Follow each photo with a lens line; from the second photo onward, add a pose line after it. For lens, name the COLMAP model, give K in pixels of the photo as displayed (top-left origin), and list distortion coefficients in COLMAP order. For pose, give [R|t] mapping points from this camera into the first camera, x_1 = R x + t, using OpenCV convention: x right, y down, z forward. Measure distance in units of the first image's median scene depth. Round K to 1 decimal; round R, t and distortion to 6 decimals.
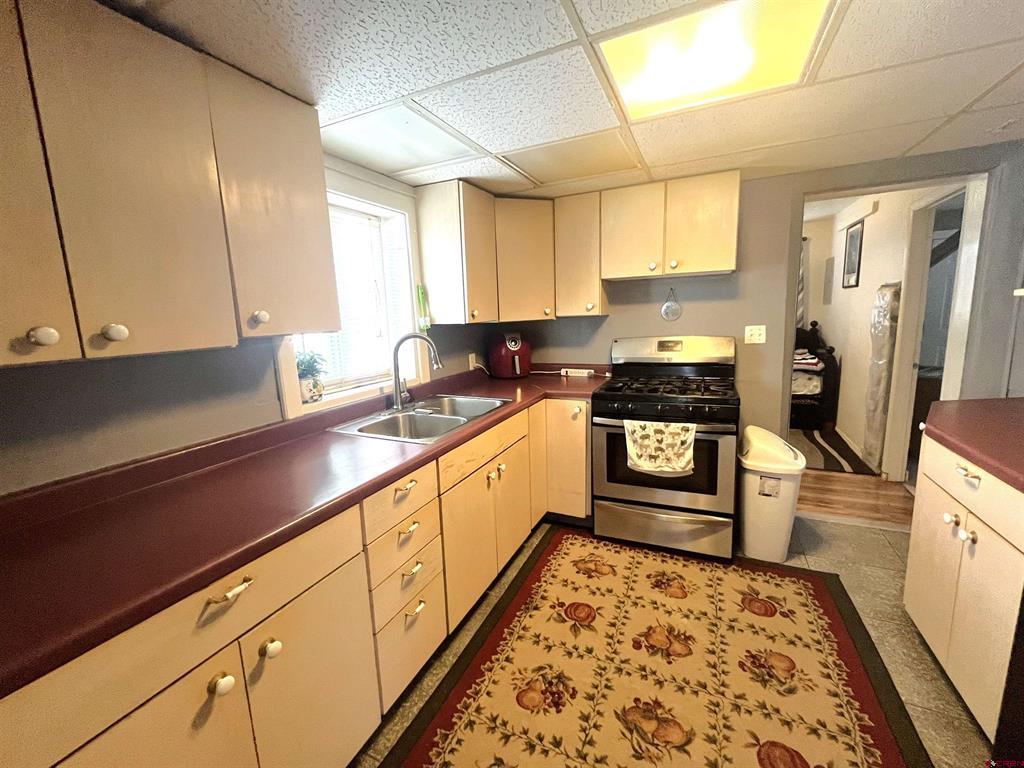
lens RADIAL K [[414.4, 0, 507.9], [0, 414.4, 383.9], [0, 0, 1]] dist [-0.003011, -0.000821]
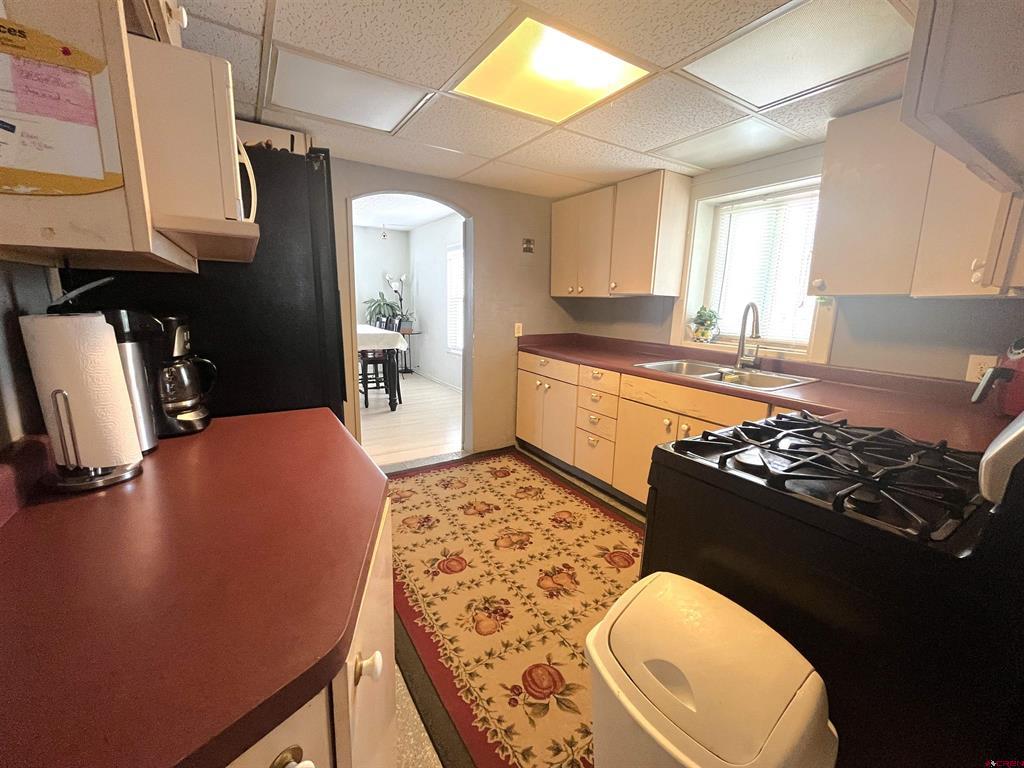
lens RADIAL K [[414.4, 0, 510.1], [0, 414.4, 381.4], [0, 0, 1]] dist [-0.003011, -0.000821]
pose [[-0.536175, 0.191368, -0.822128, 1.429213], [-0.139547, 0.940465, 0.309923, -0.236598], [0.832492, 0.280898, -0.477549, 1.439816]]
